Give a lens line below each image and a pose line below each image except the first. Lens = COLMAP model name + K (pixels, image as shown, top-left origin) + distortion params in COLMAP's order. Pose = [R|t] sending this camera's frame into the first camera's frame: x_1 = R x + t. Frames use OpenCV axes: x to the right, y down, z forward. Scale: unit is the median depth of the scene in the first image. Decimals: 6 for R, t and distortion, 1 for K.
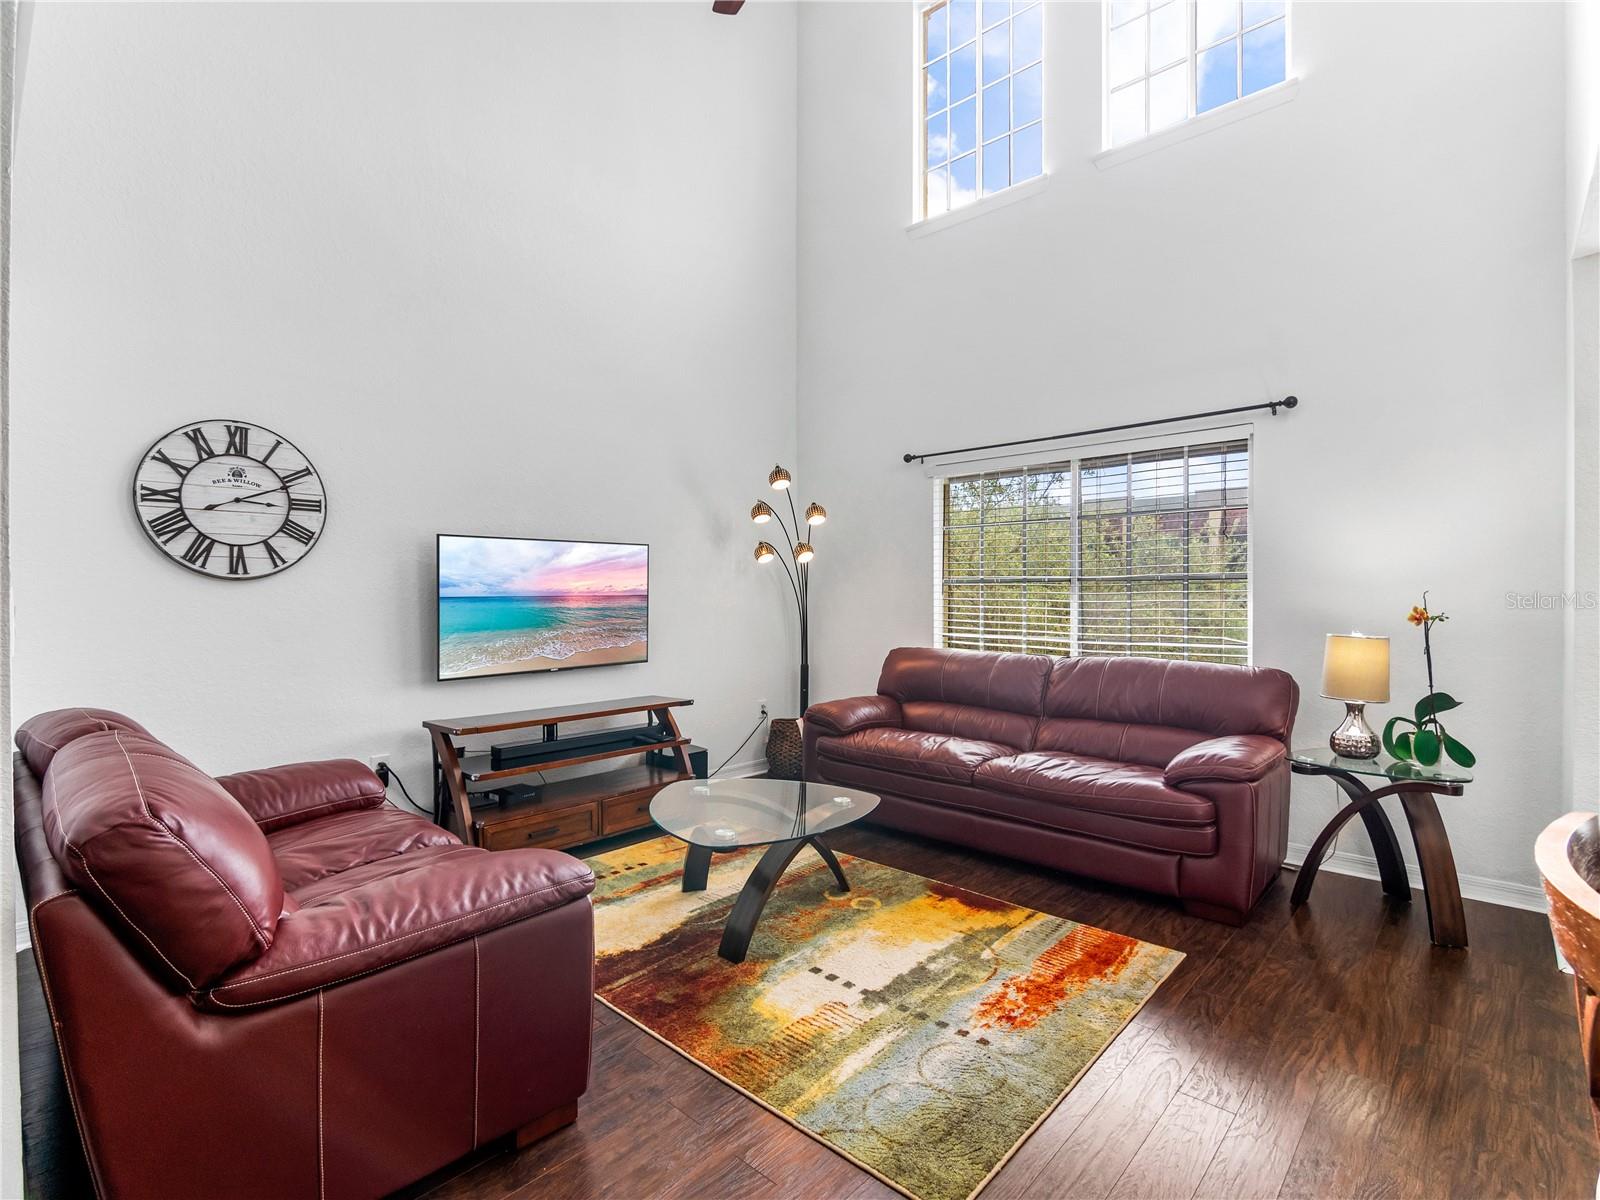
lens RADIAL K [[768.0, 0, 809.0], [0, 768.0, 602.2], [0, 0, 1]] dist [0.000900, -0.000192]
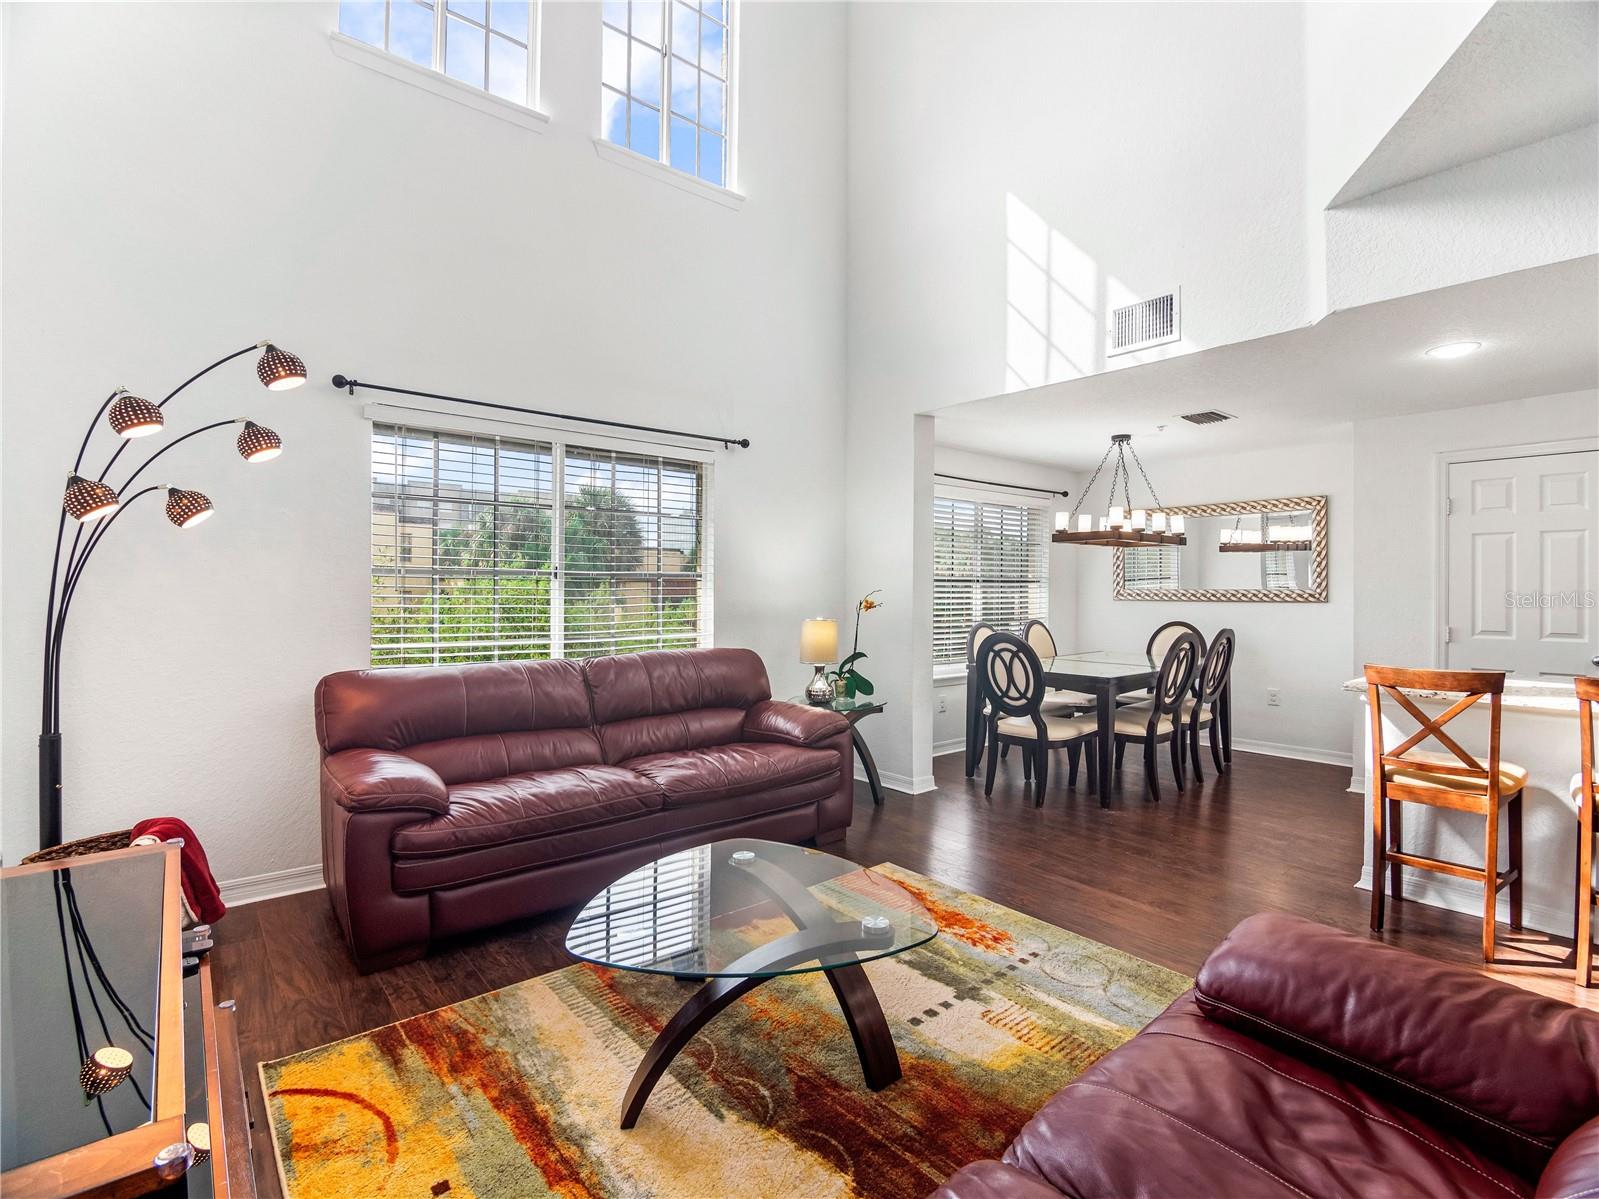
lens RADIAL K [[761.1, 0, 800.4], [0, 761.1, 580.0], [0, 0, 1]] dist [0.000873, -0.014958]
pose [[0.134849, 0.012659, 0.990785, -0.695729], [0.003411, 0.999907, -0.013240, -0.012540], [-0.990860, 0.005165, 0.134793, 0.800032]]
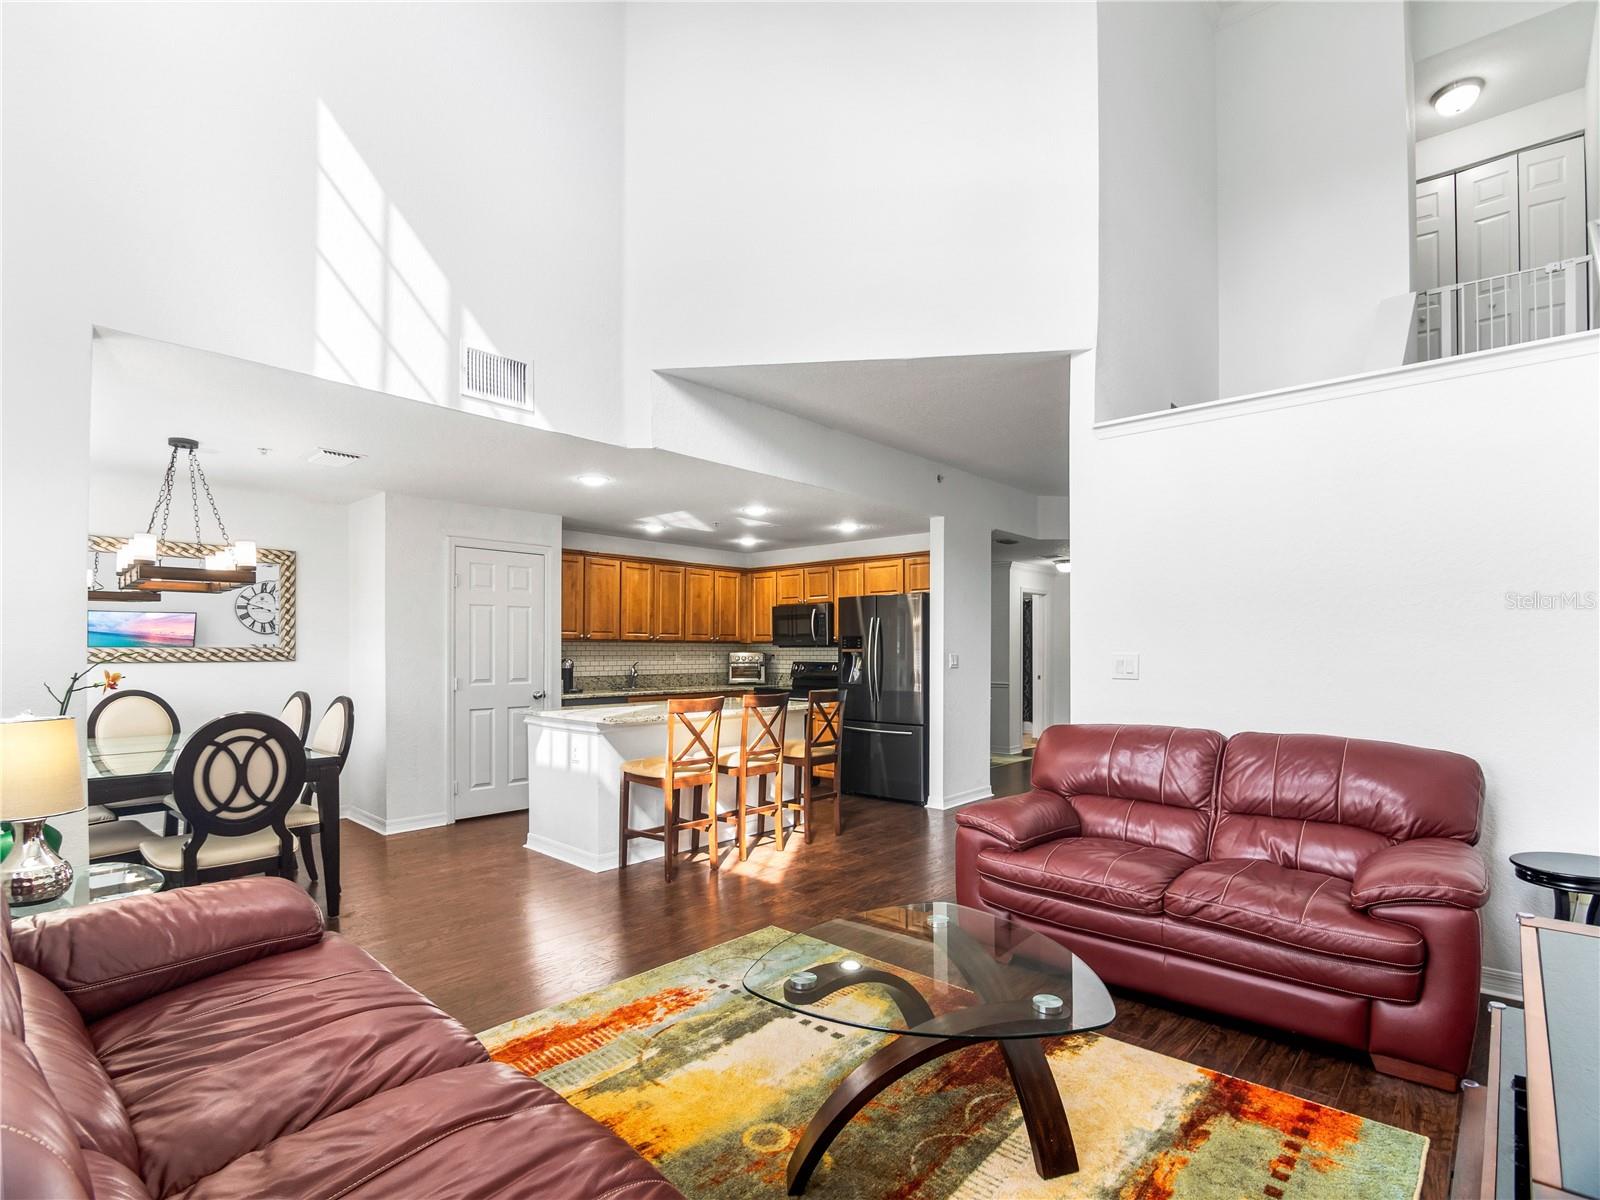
lens RADIAL K [[787.9, 0, 801.9], [0, 787.9, 645.8], [0, 0, 1]] dist [-0.001336, -0.000618]
pose [[-0.999999, -0.001213, 0.000519, 0.043358], [-0.001211, 0.999990, 0.004339, -0.022738], [-0.000525, 0.004338, -0.999990, 1.595230]]
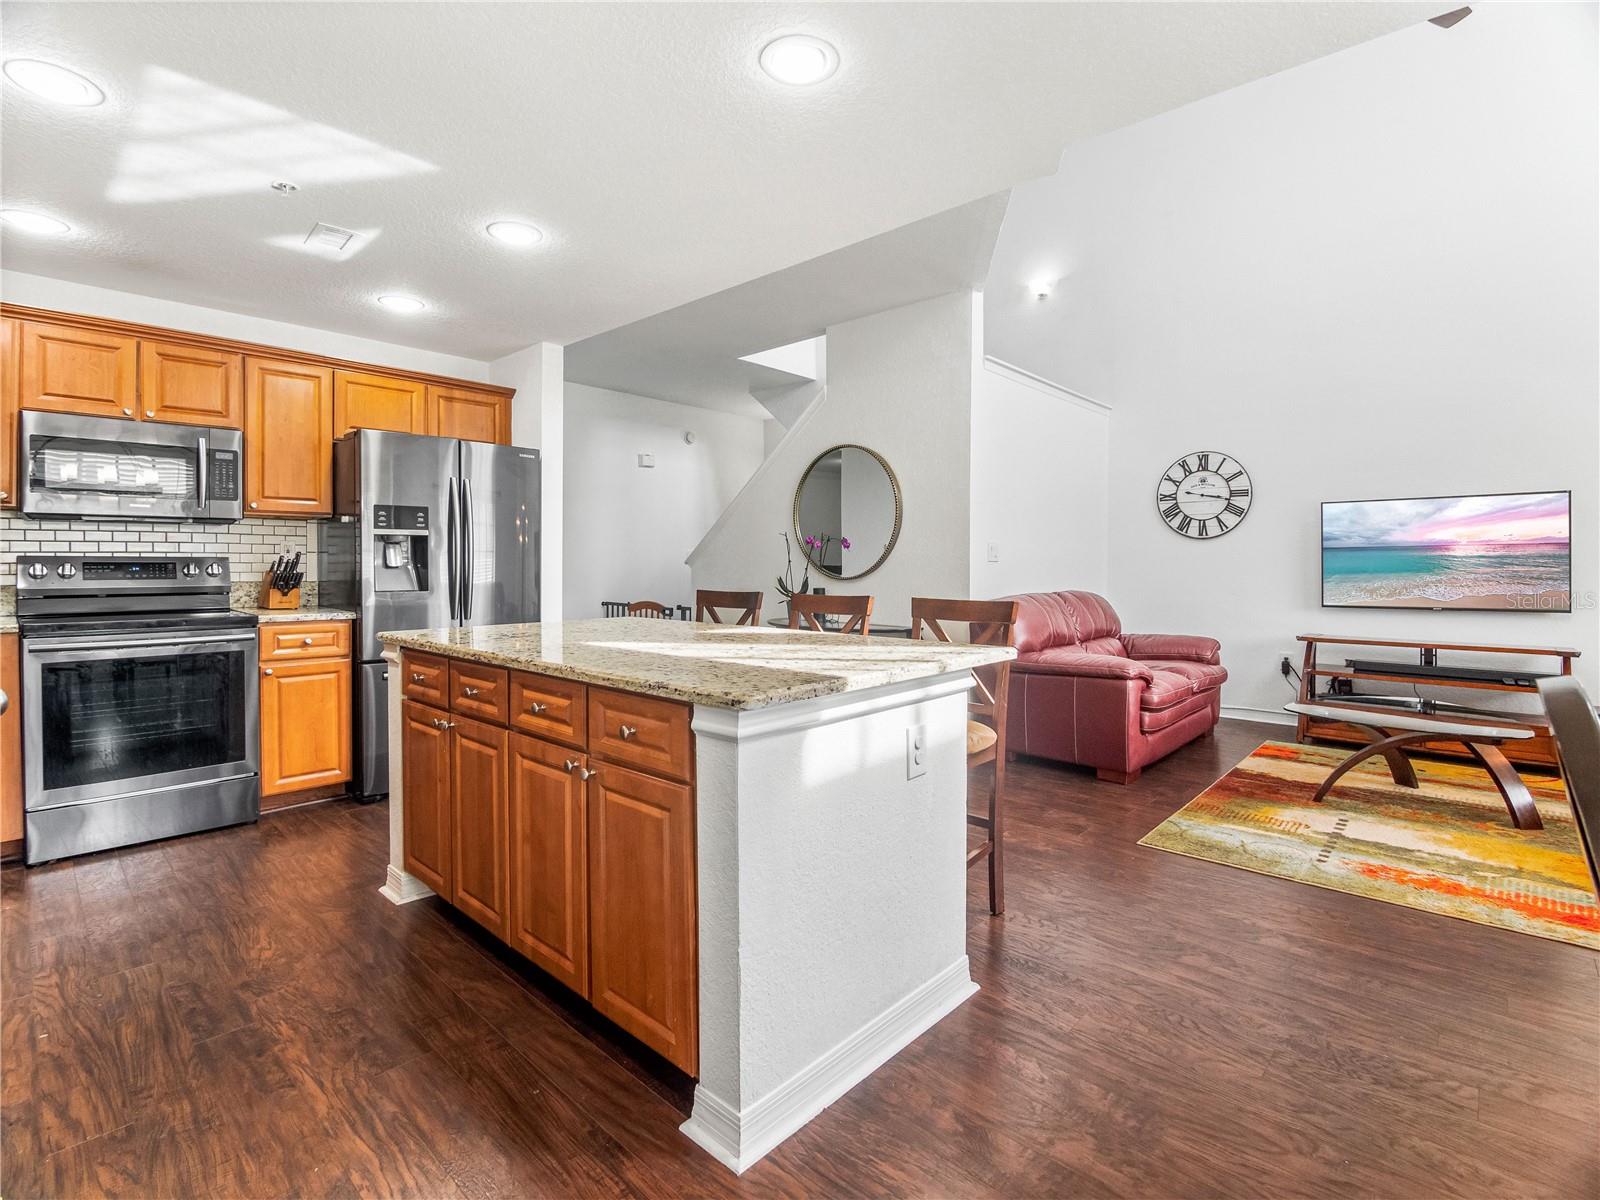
lens RADIAL K [[761.6, 0, 800.9], [0, 761.6, 580.5], [0, 0, 1]] dist [0.000873, -0.014958]
pose [[-0.003878, 0.022160, -0.999747, 1.031480], [-0.011536, 0.999687, 0.022204, 0.039099], [0.999926, 0.011620, -0.003621, 0.054273]]
